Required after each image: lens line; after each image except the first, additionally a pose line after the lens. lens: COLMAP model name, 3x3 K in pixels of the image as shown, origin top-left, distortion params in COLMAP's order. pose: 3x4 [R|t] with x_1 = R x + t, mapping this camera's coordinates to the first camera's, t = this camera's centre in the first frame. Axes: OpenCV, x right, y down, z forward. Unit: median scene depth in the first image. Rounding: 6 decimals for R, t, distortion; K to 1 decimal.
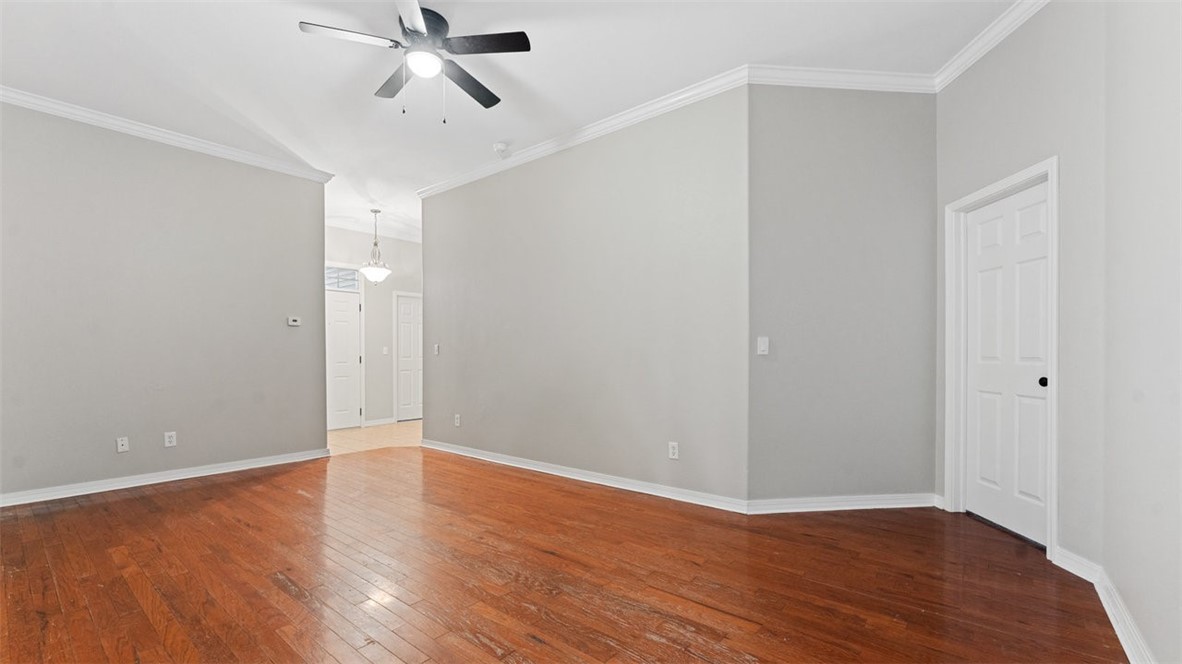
lens RADIAL K [[486.0, 0, 593.3], [0, 486.0, 364.3], [0, 0, 1]] dist [-0.007488, 0.001521]
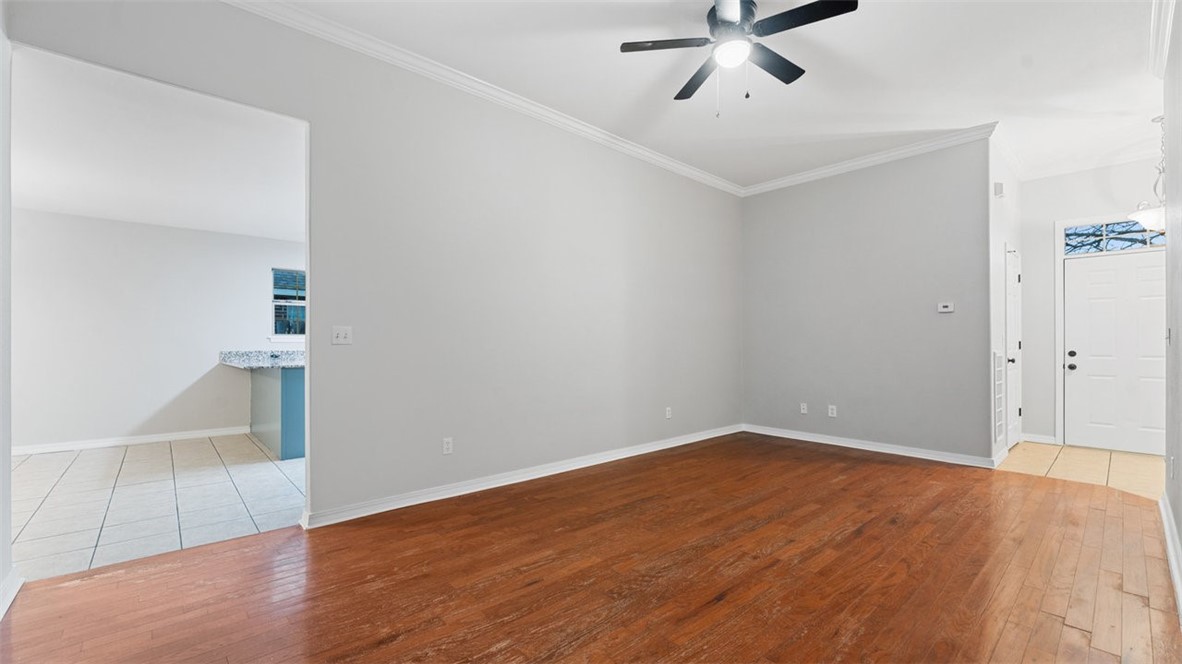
lens RADIAL K [[486.0, 0, 586.5], [0, 486.0, 332.8], [0, 0, 1]] dist [-0.007488, 0.001521]
pose [[-0.165699, -0.020478, -0.985964, 0.561682], [-0.026982, 0.999504, -0.016225, -0.010332], [0.985807, 0.023915, -0.166169, 0.716181]]
